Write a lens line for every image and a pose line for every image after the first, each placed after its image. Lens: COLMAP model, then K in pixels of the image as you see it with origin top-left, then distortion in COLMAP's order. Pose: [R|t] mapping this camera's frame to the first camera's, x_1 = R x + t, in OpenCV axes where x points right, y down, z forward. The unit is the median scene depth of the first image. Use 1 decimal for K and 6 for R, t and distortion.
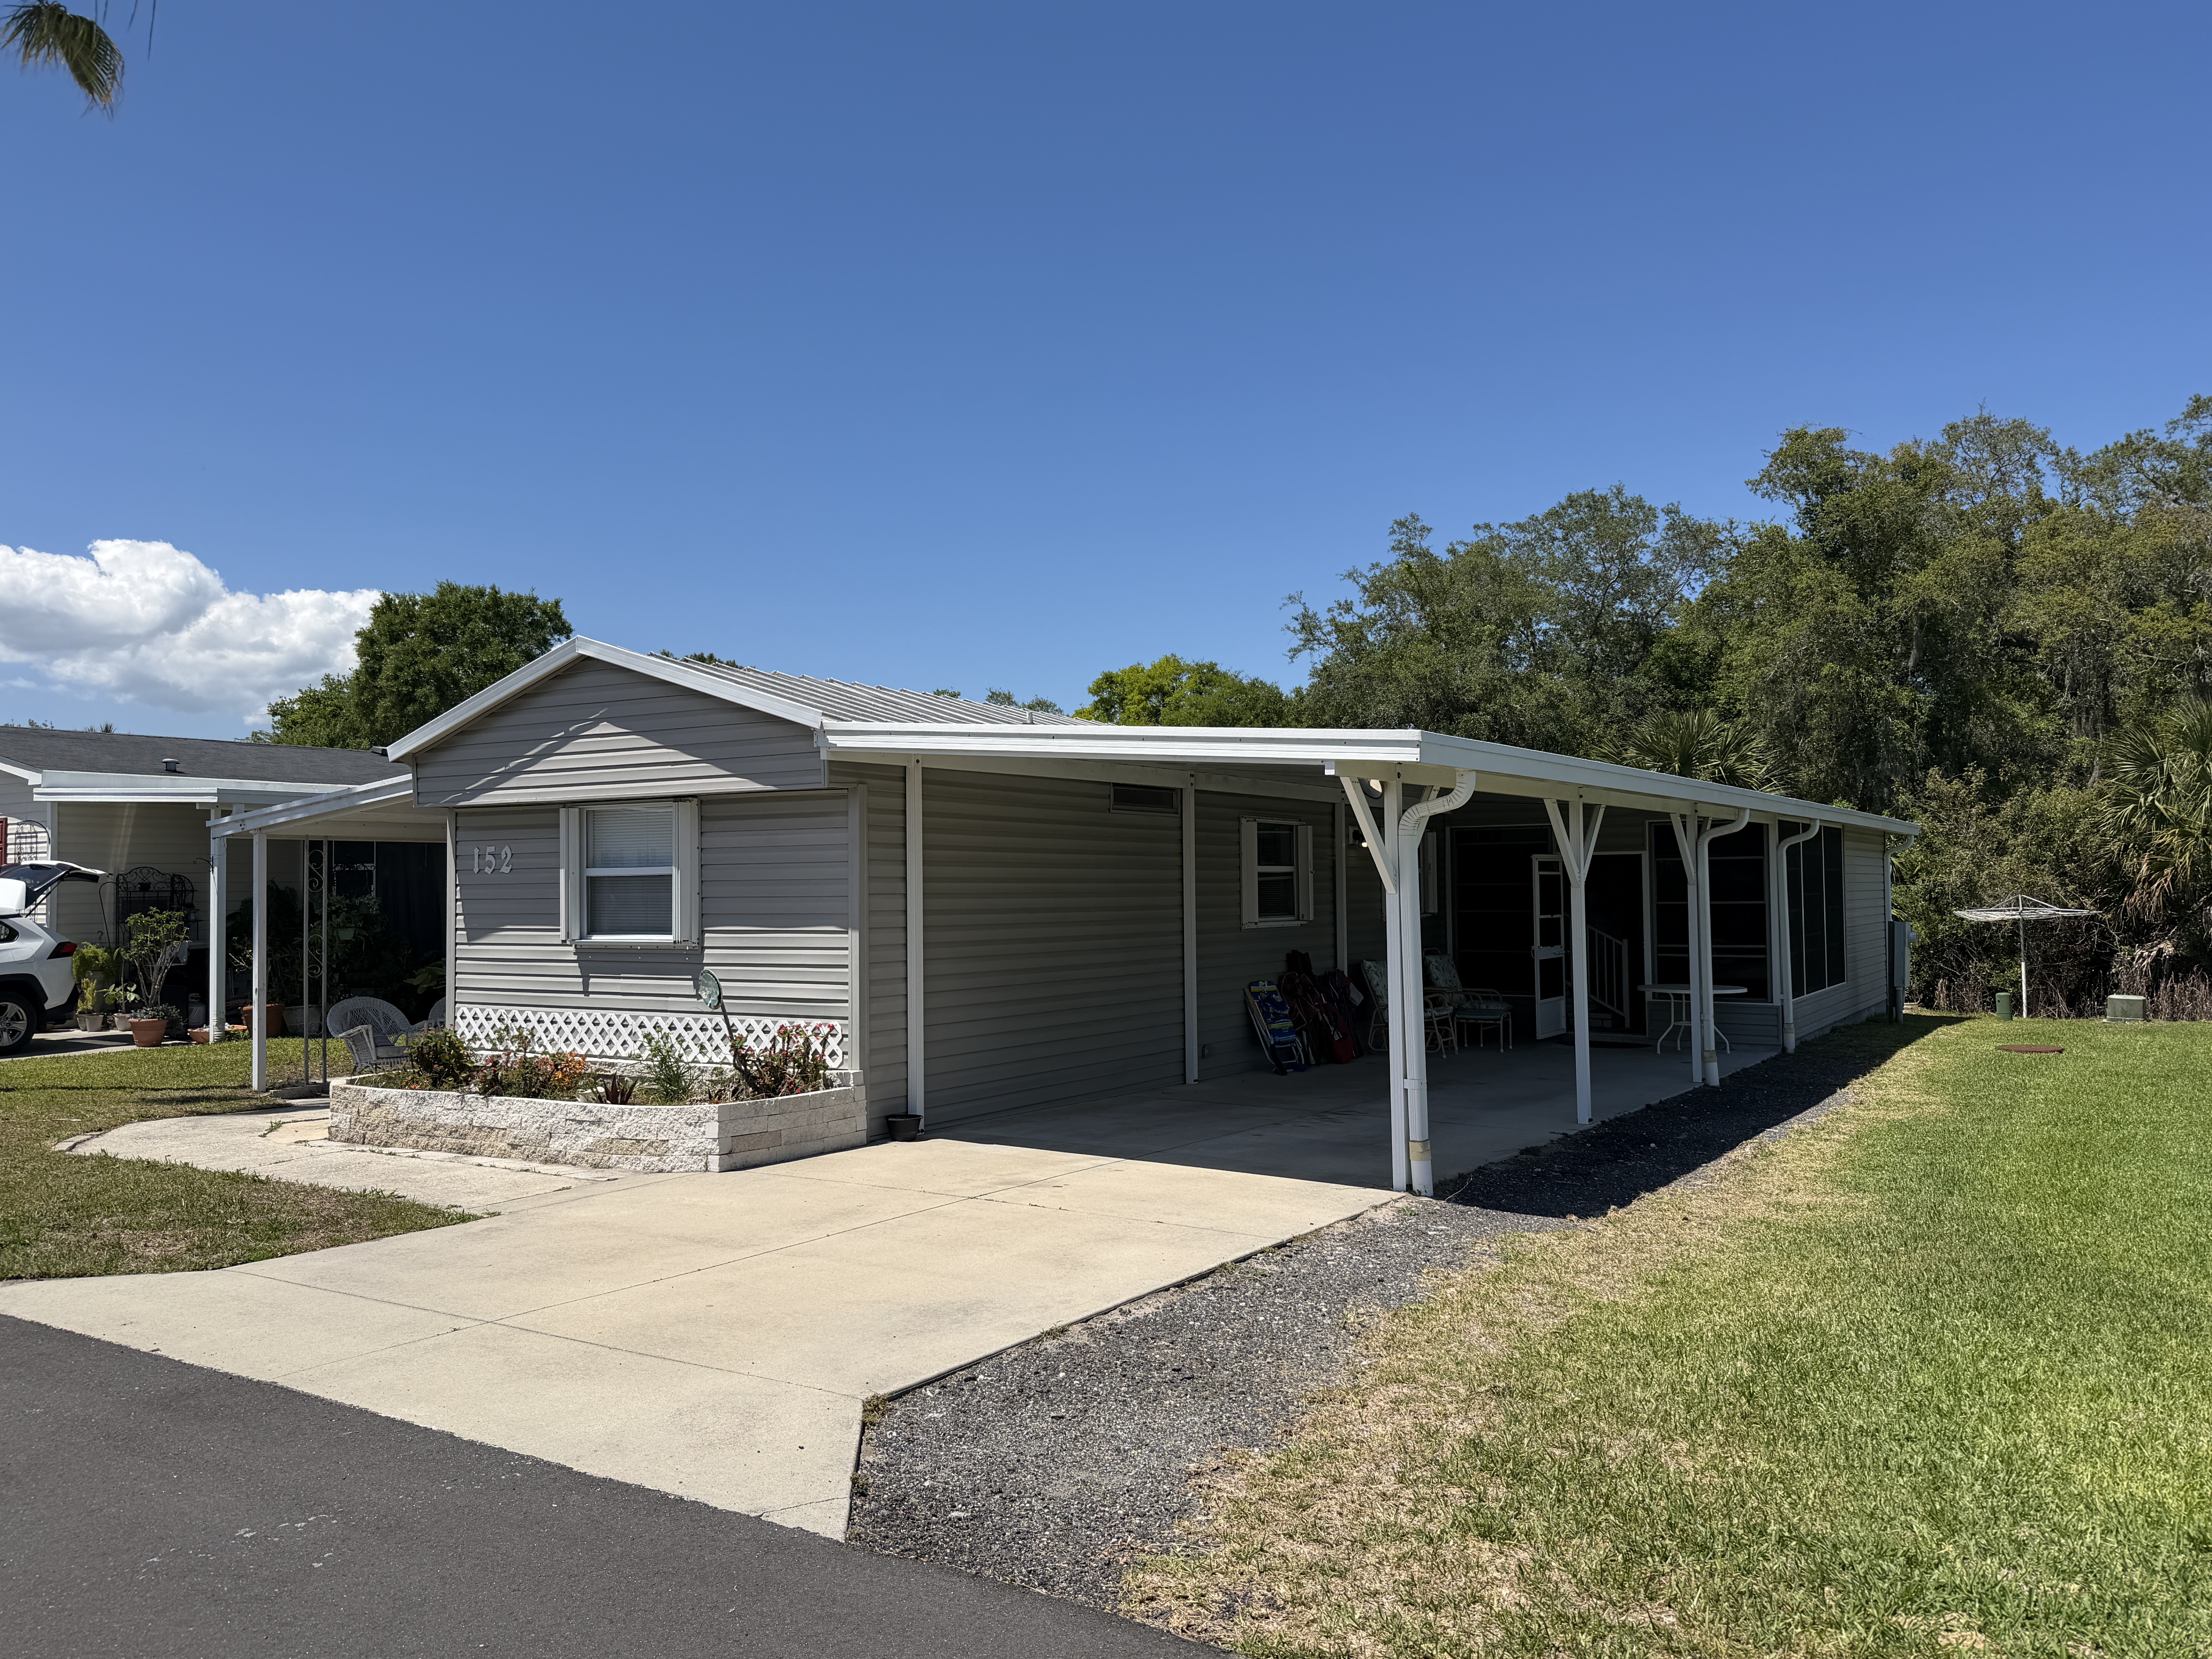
lens RADIAL K [[1622.7, 0, 1103.7], [0, 1622.7, 829.7], [0, 0, 1]] dist [0.057918, -0.011852]
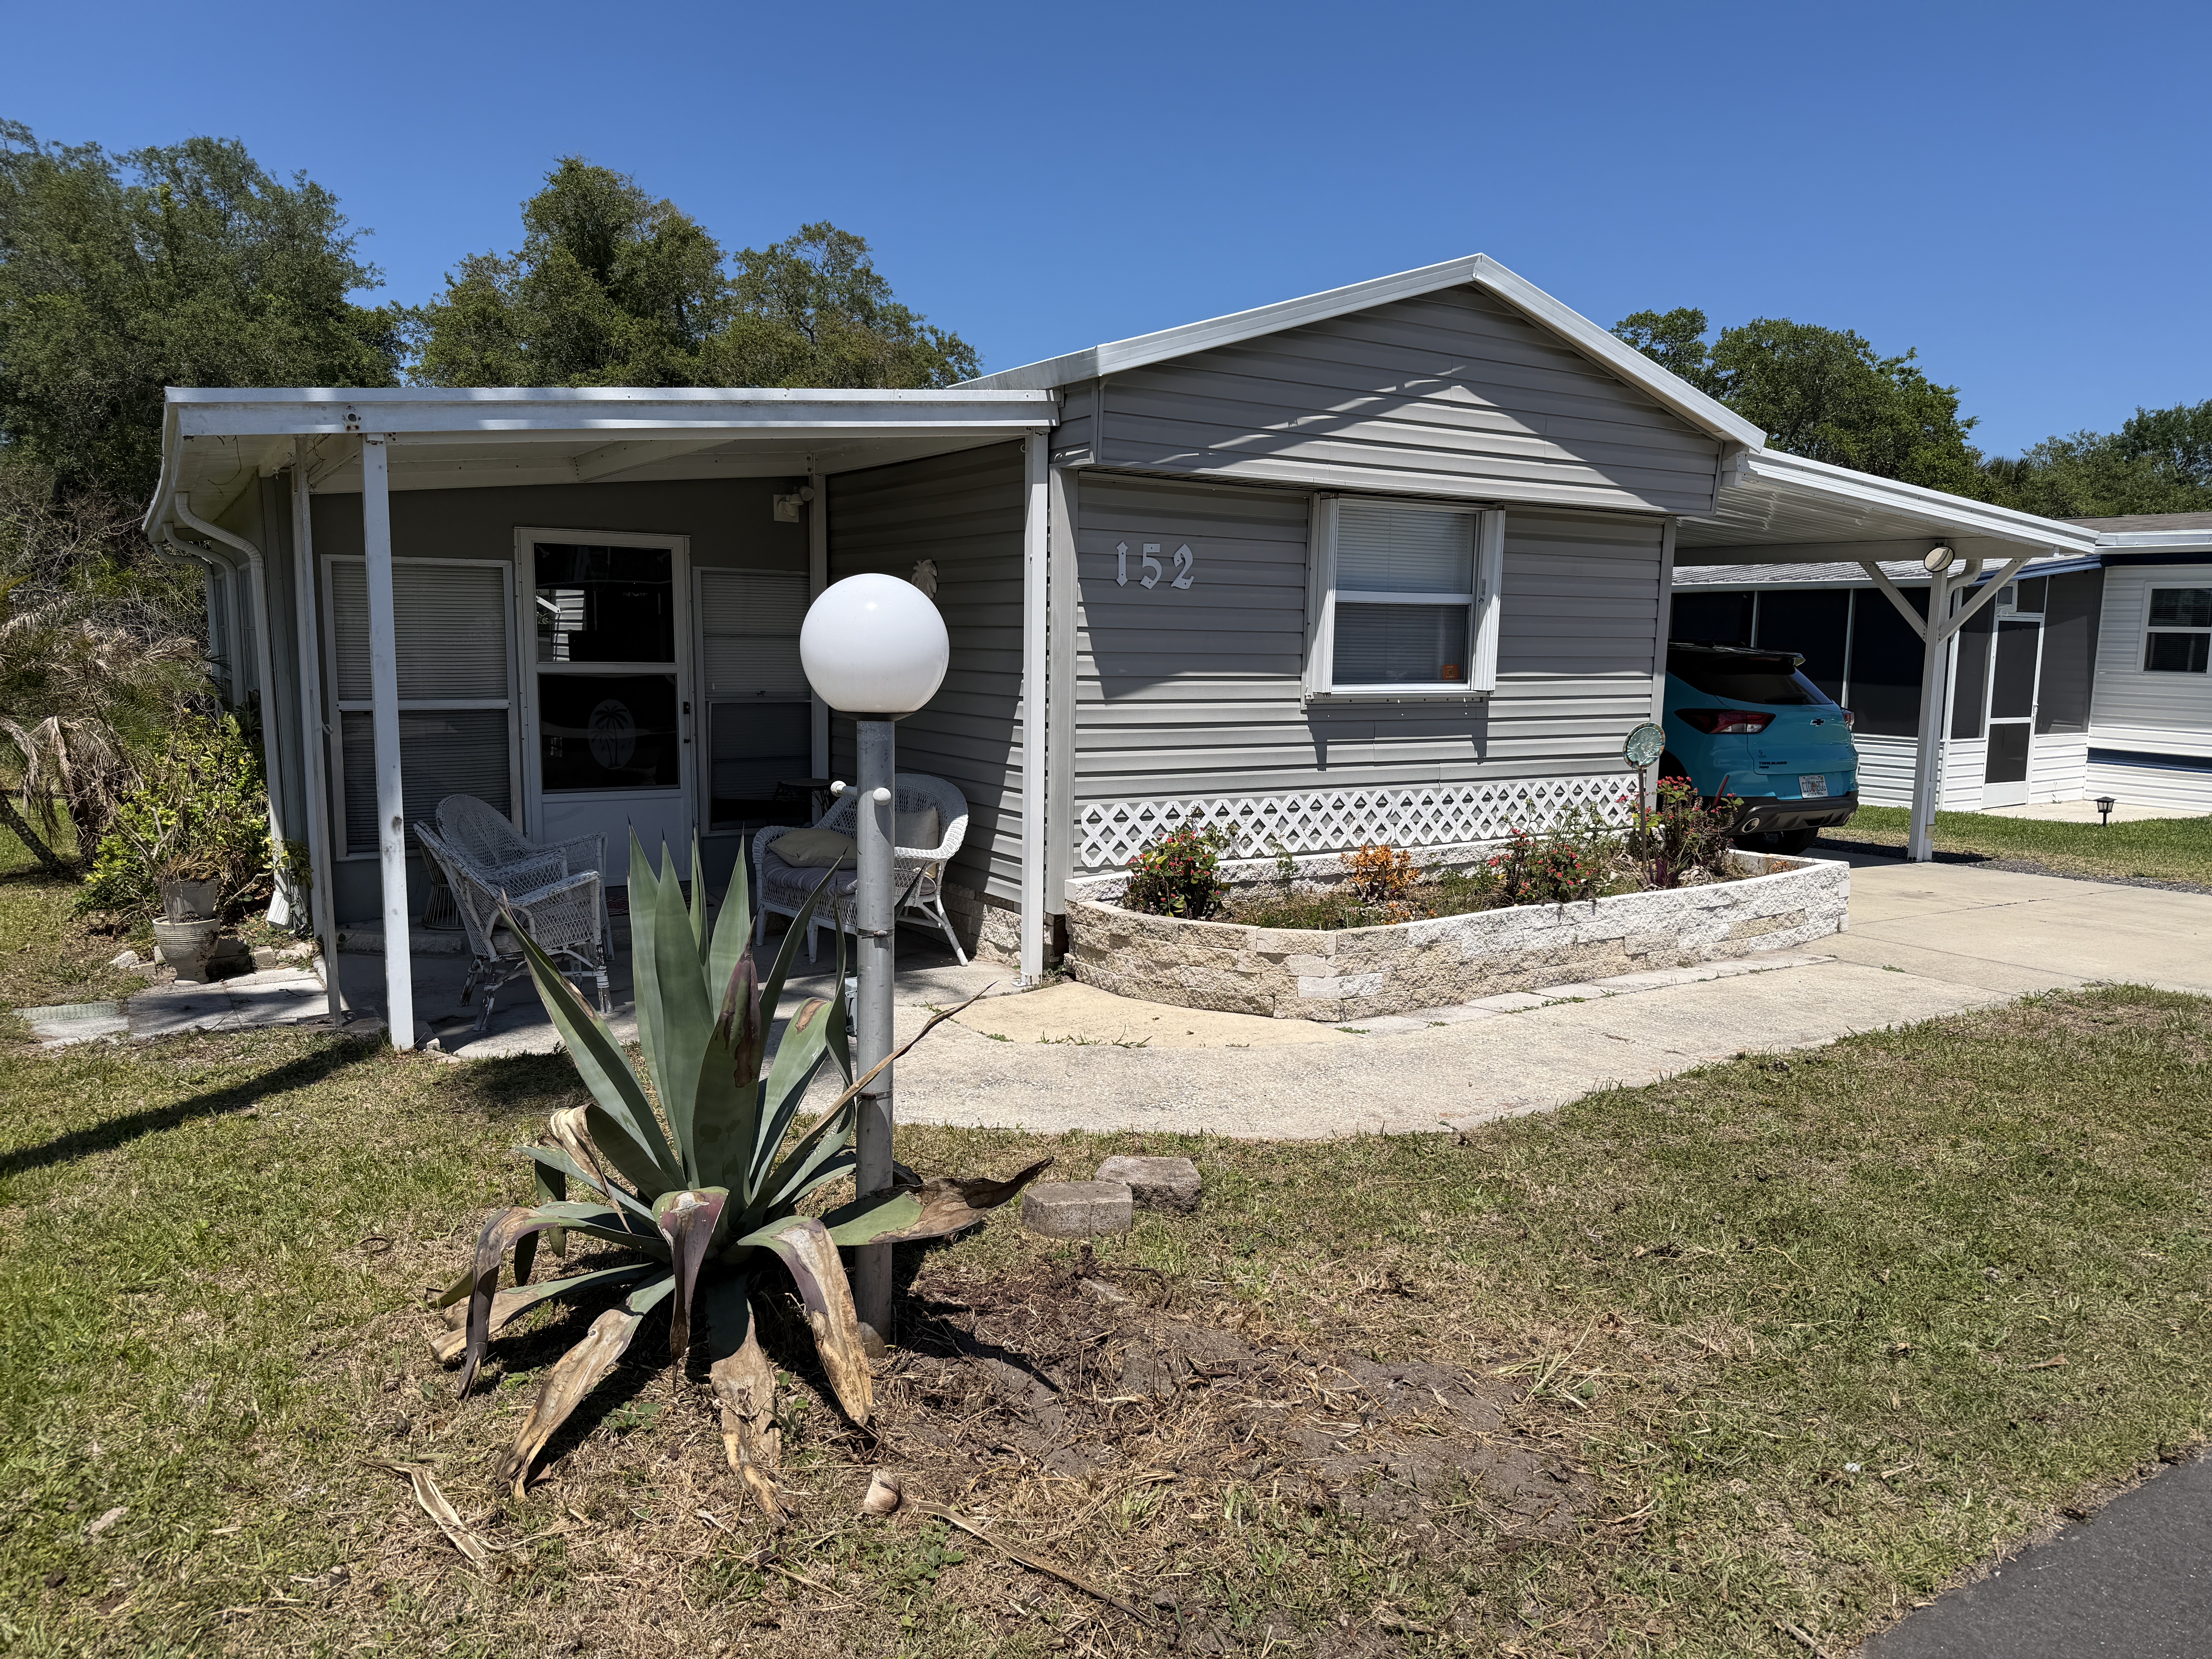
lens RADIAL K [[1538.9, 0, 1095.0], [0, 1538.9, 866.3], [0, 0, 1]] dist [0.047792, -0.005754]
pose [[0.436107, -0.117126, 0.892240, -1.010067], [-0.052892, 0.986443, 0.155345, 0.045382], [-0.898339, -0.114939, 0.424000, 0.831073]]
